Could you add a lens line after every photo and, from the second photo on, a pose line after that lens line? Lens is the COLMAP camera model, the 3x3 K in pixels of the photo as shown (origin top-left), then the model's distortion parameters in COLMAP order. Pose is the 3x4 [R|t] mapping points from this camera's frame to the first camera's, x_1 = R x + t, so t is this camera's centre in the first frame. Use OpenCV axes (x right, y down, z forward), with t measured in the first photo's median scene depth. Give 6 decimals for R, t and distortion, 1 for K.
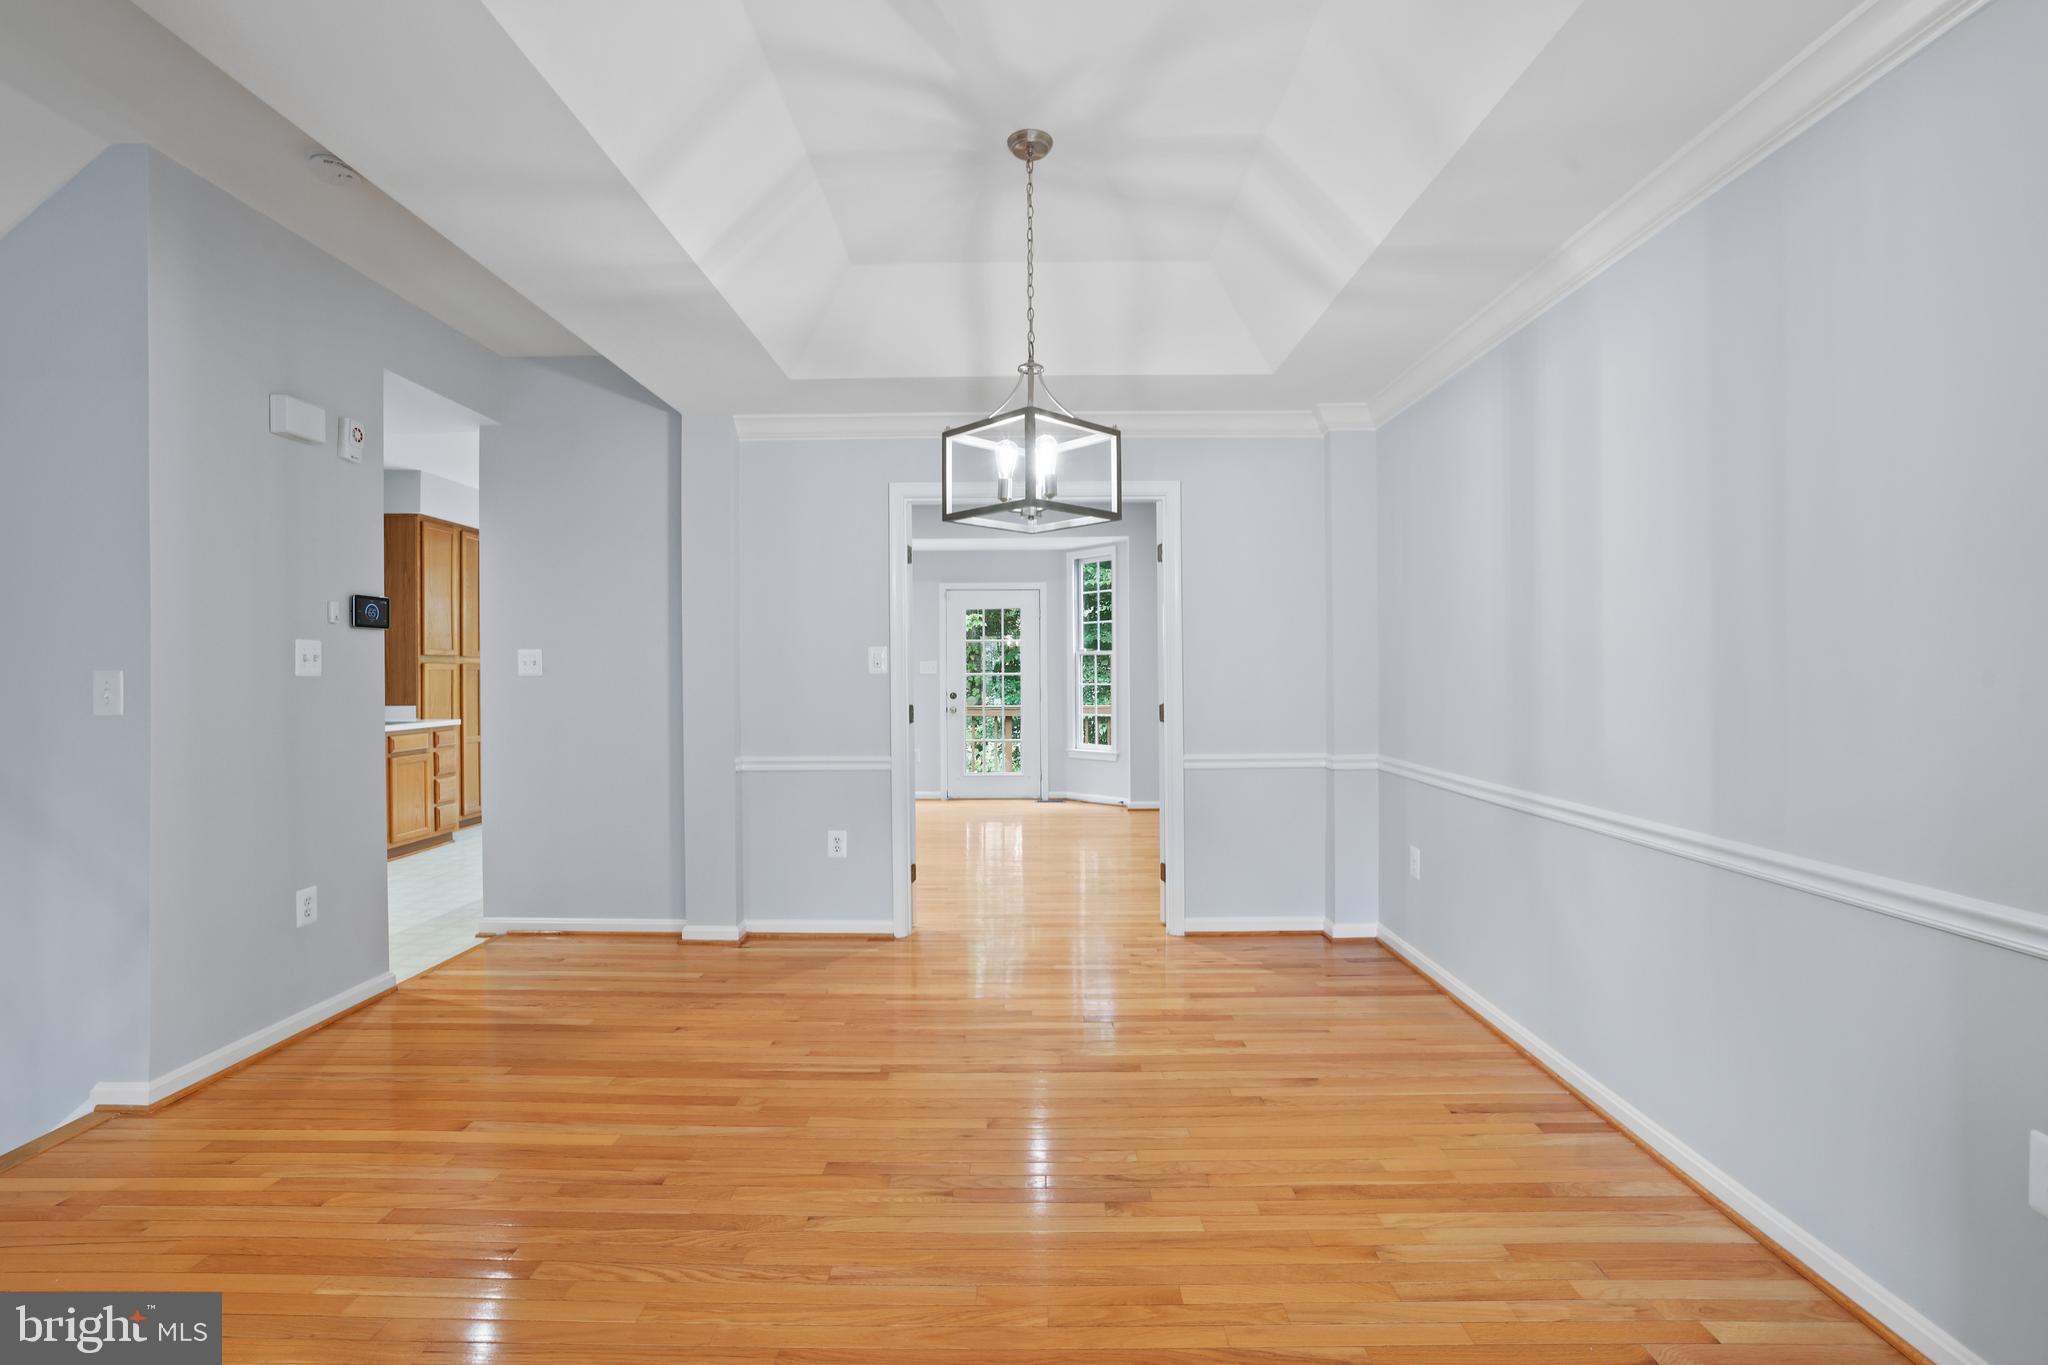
lens RADIAL K [[913.0, 0, 1020.1], [0, 913.0, 674.8], [0, 0, 1]] dist [-0.018190, -0.000258]
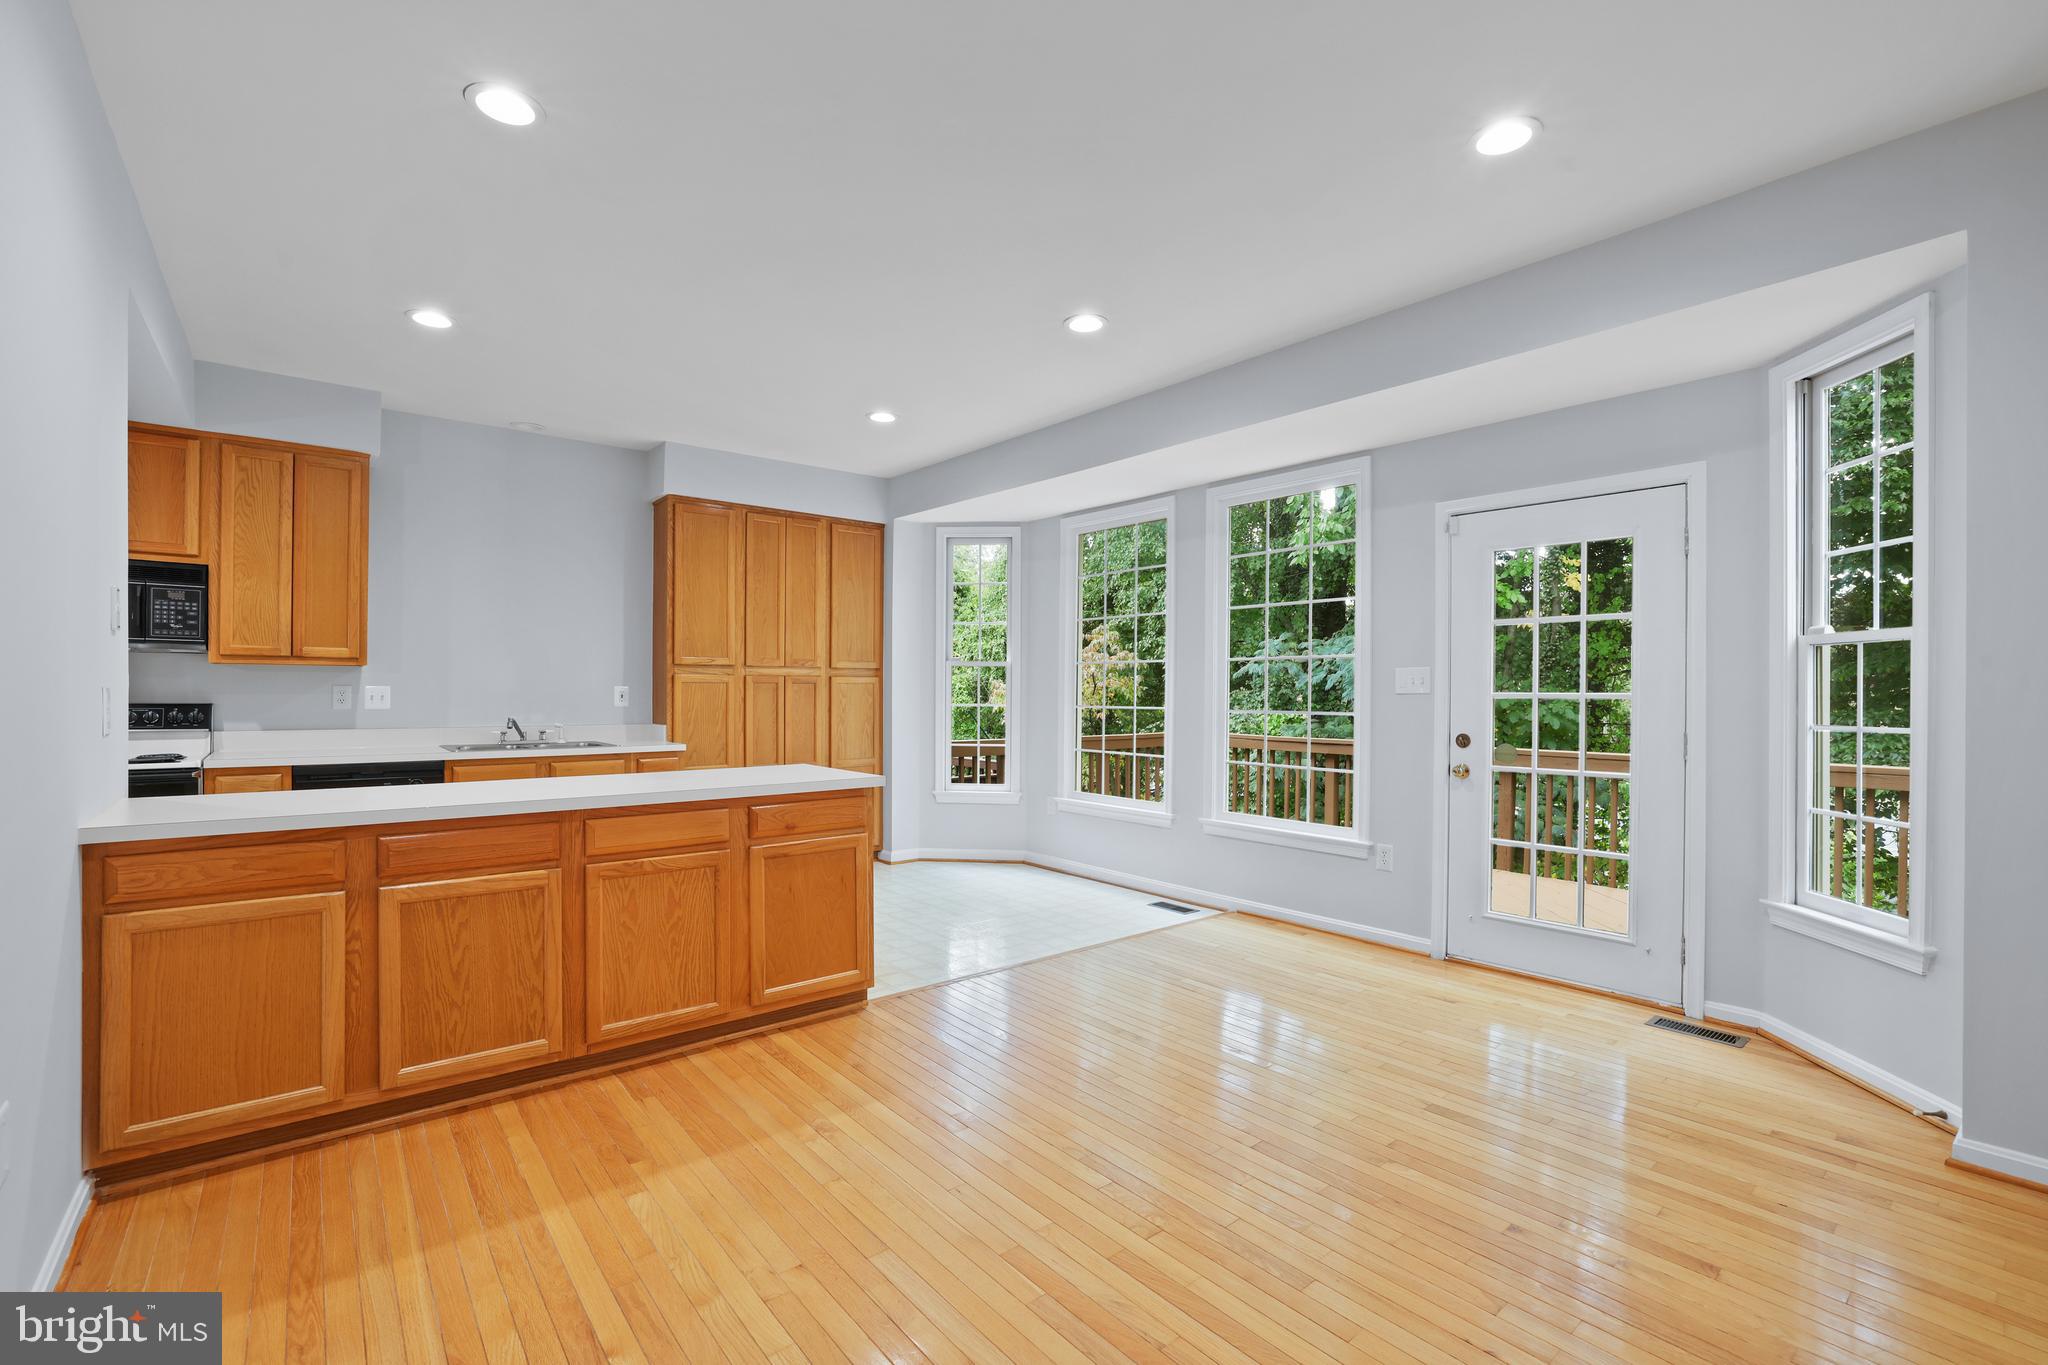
lens RADIAL K [[906.3, 0, 1018.1], [0, 906.3, 688.4], [0, 0, 1]] dist [-0.020156, 0.000417]
pose [[0.641808, 0.005627, -0.766845, 0.283332], [-0.008438, 0.999964, 0.000275, -0.003700], [0.766819, 0.006294, 0.641833, 1.134378]]
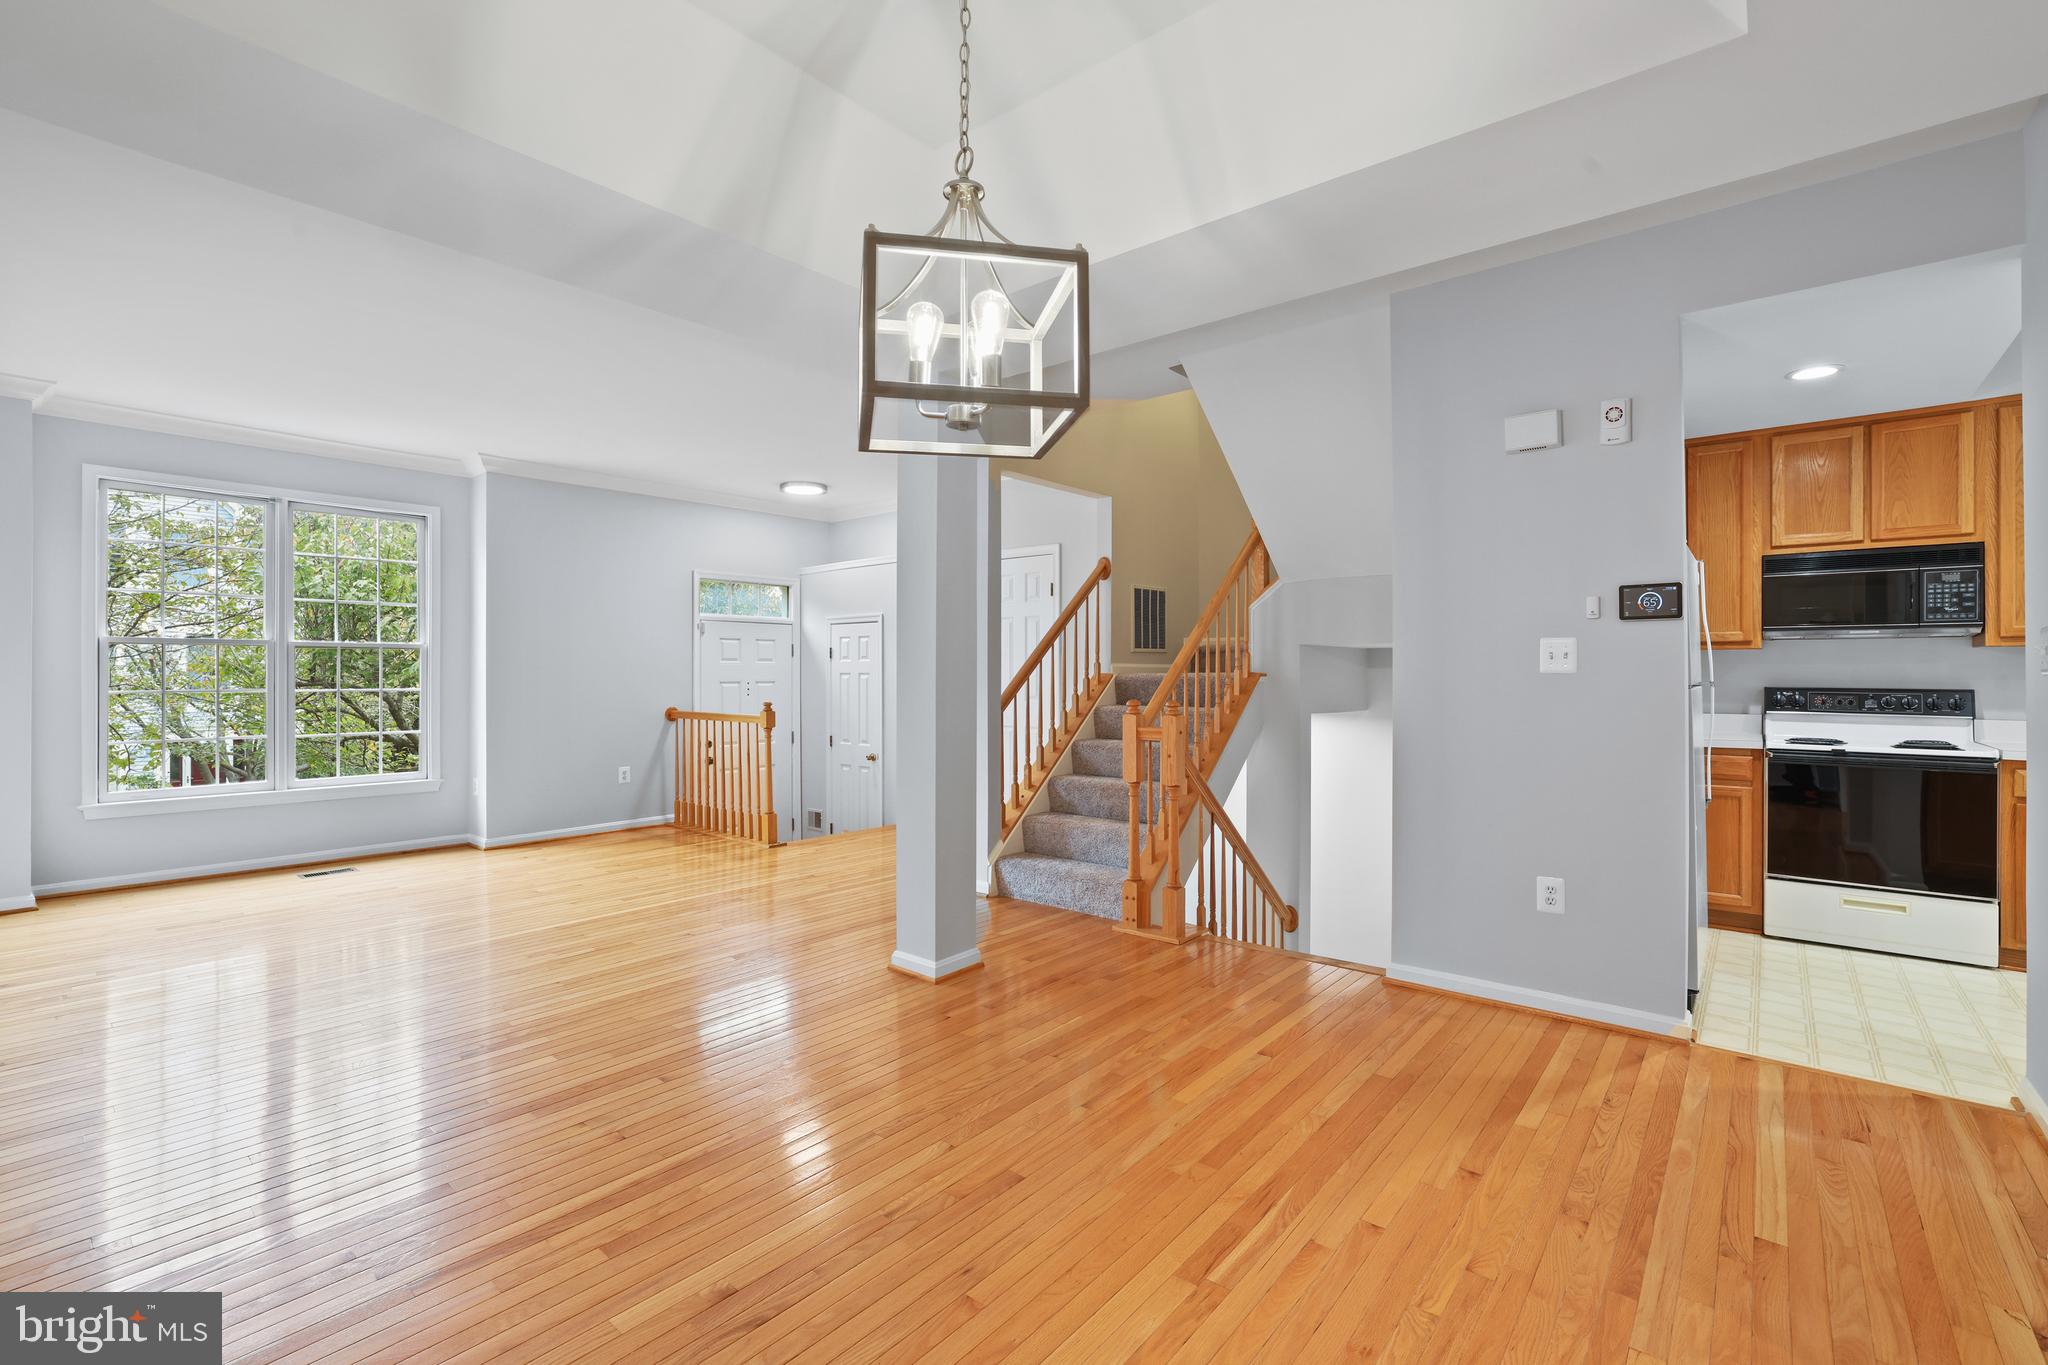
lens RADIAL K [[900.0, 0, 1024.0], [0, 900.0, 682.5], [0, 0, 1]] dist [-0.021765, 0.000208]
pose [[-0.633953, 0.014499, -0.773236, 0.286215], [0.003363, 0.999866, 0.015991, -0.004463], [0.773364, 0.007537, -0.633917, 0.881899]]
